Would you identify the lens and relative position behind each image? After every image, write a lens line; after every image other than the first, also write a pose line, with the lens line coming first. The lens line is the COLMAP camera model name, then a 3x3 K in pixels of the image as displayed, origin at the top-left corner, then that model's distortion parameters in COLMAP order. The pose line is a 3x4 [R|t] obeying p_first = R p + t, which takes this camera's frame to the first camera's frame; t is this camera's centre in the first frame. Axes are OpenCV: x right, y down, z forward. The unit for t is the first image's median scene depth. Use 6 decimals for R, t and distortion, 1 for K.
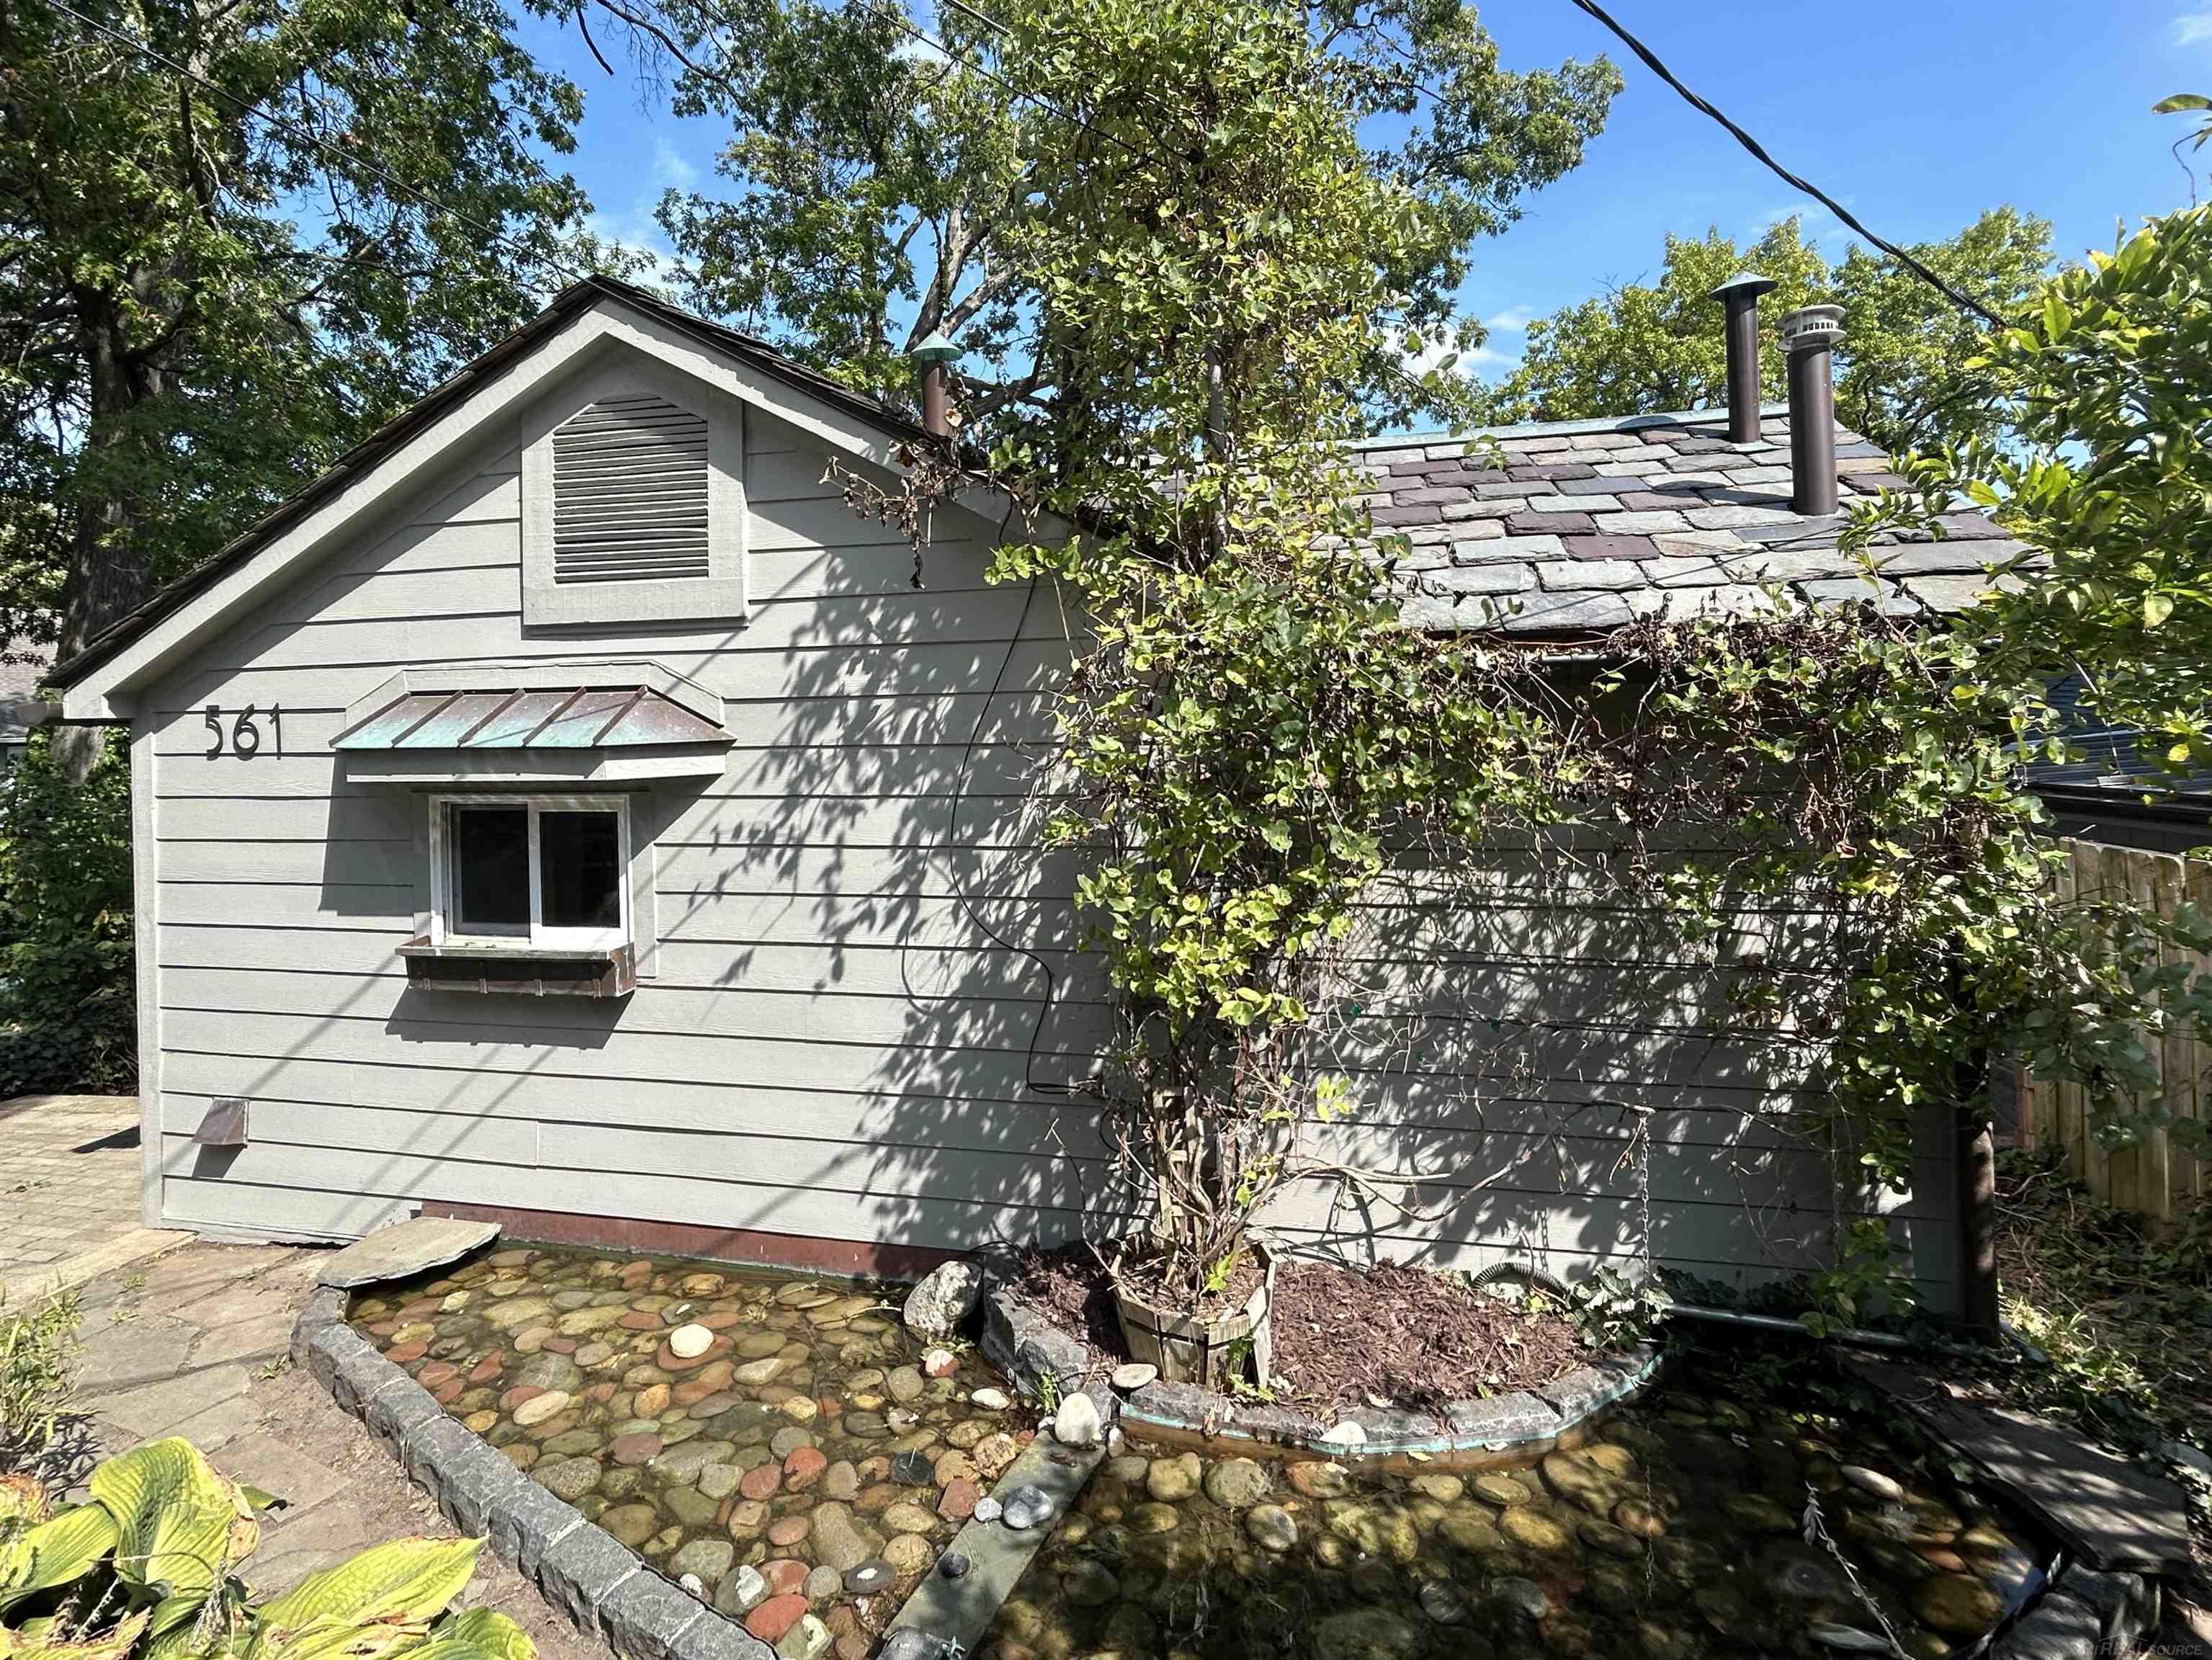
lens RADIAL K [[981.5, 0, 1106.4], [0, 981.5, 833.2], [0, 0, 1]] dist [-0.000860, 0.000410]
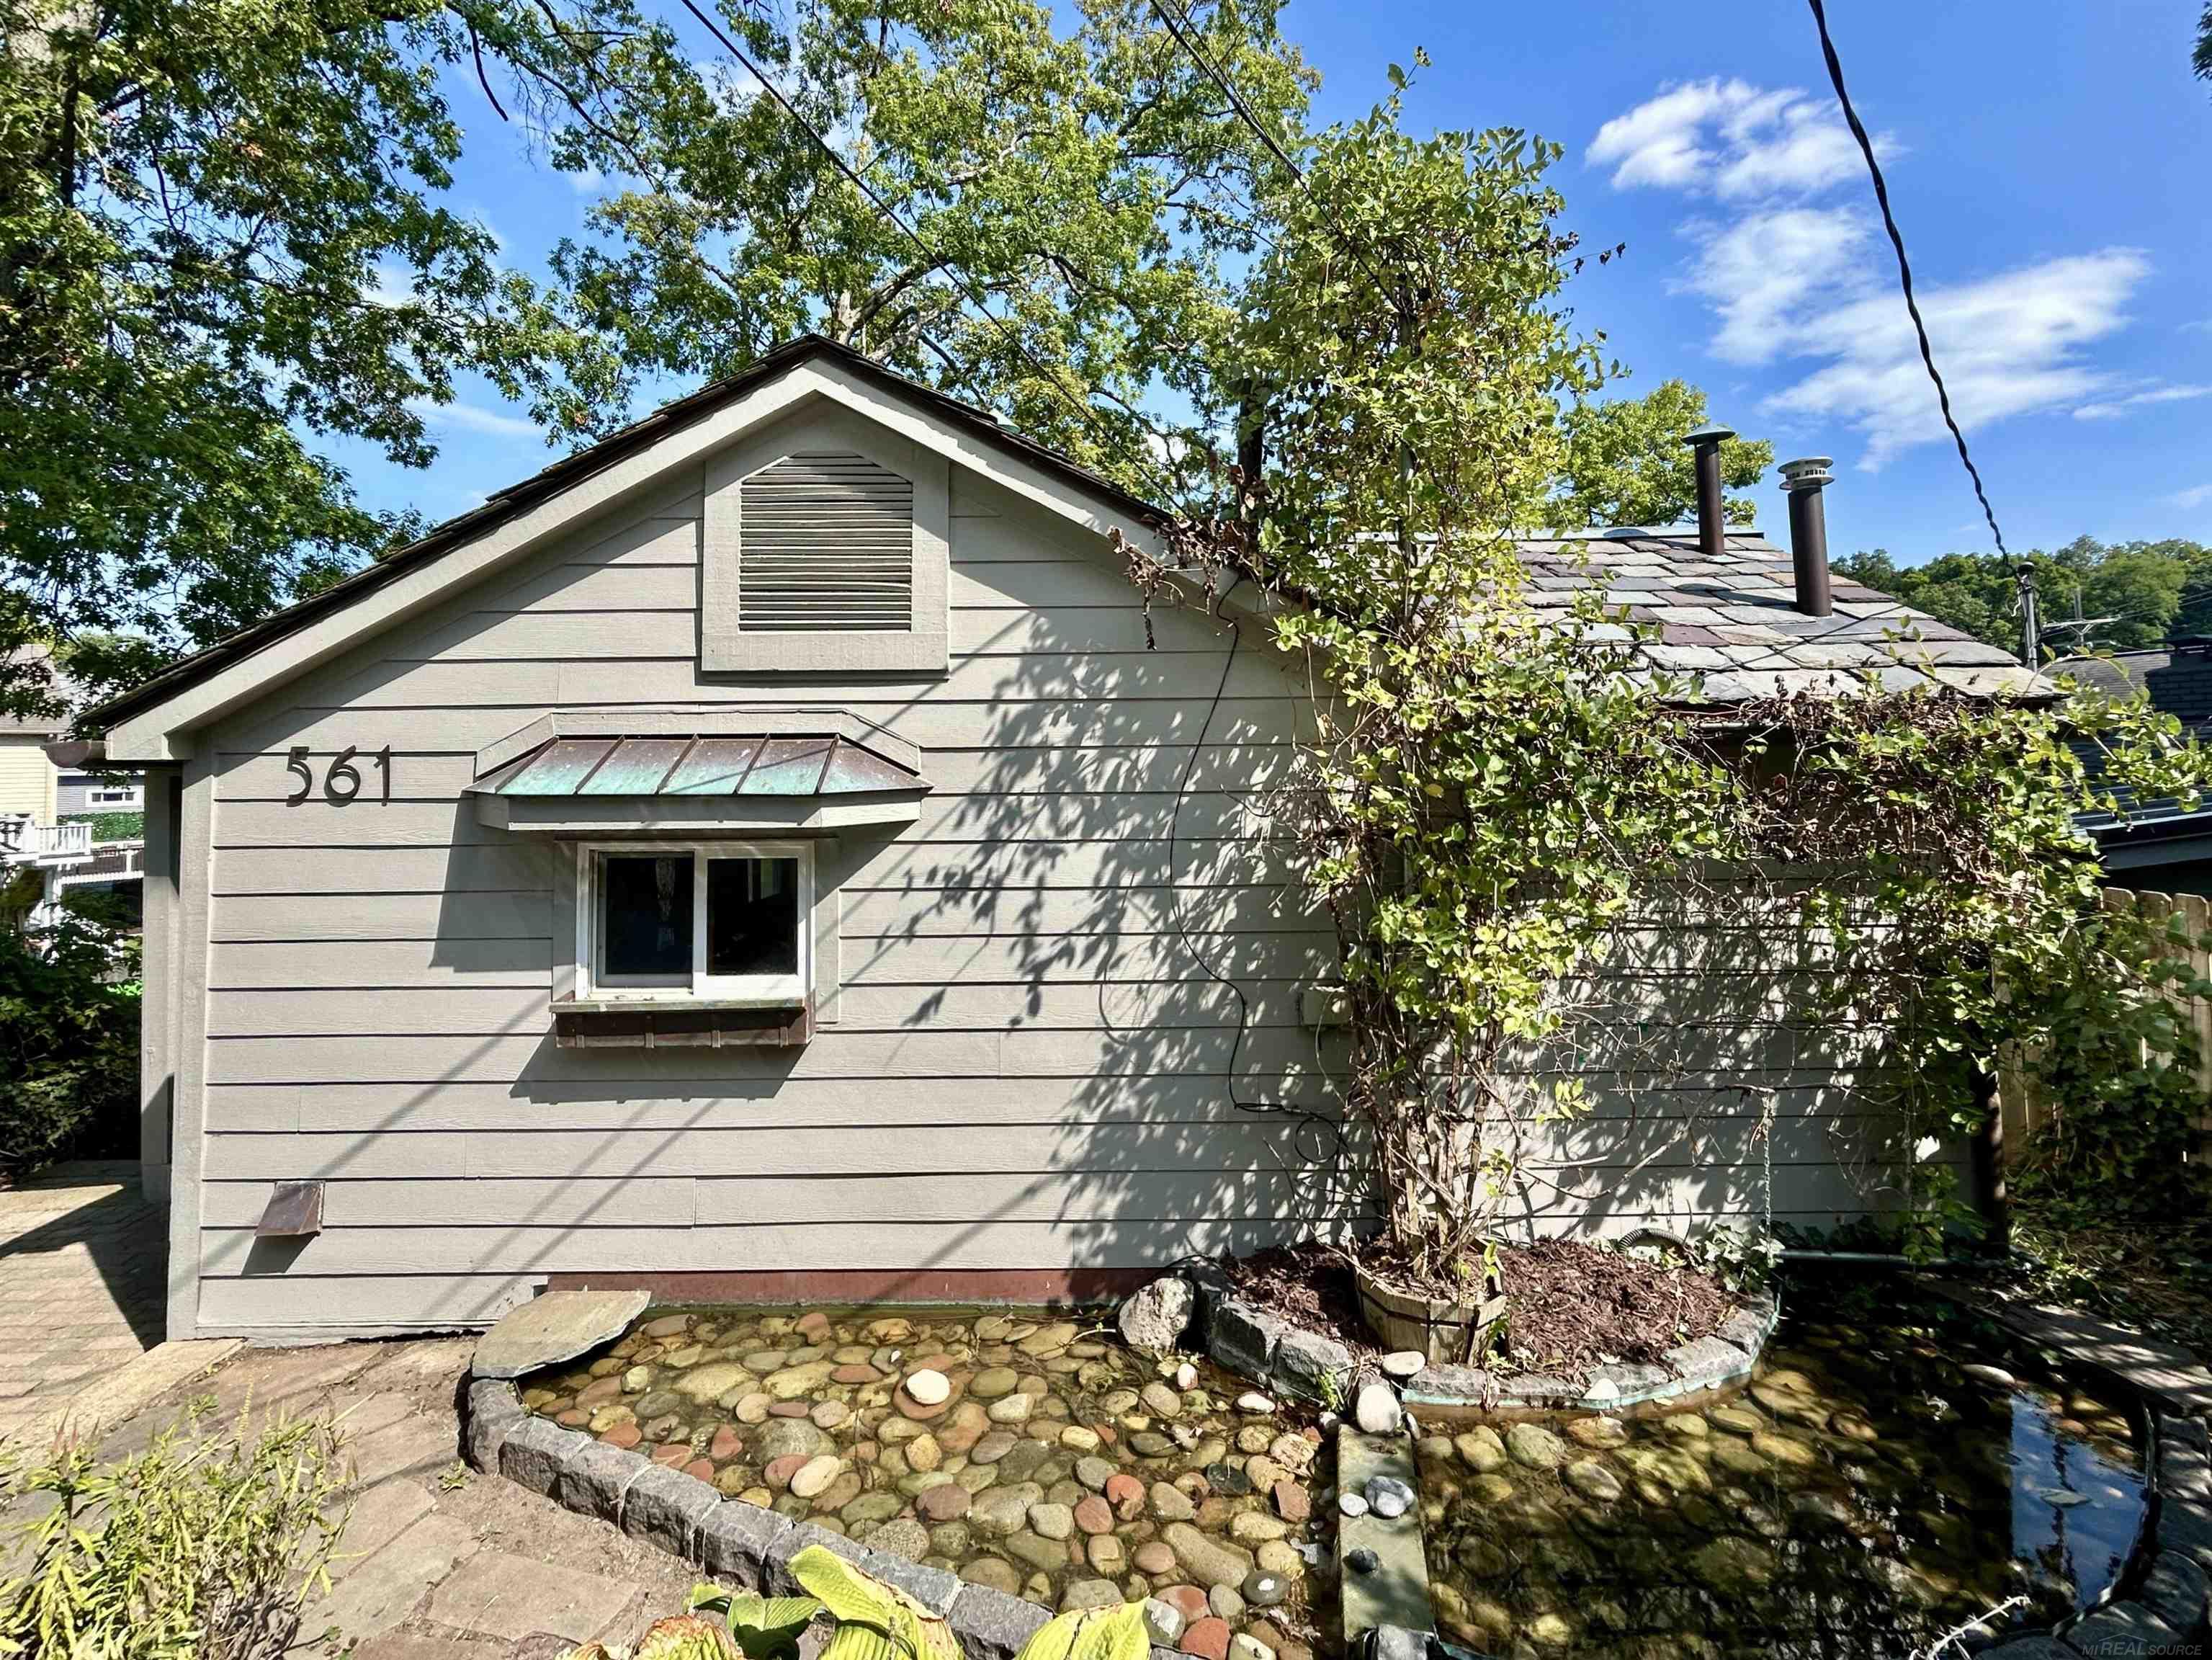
lens RADIAL K [[897.6, 0, 1101.7], [0, 897.6, 828.3], [0, 0, 1]] dist [-0.000438, 0.000389]
pose [[0.979794, -0.006213, 0.199913, -0.402136], [0.014721, 0.999047, -0.041096, -0.010108], [-0.199467, 0.043209, 0.978951, 0.041377]]
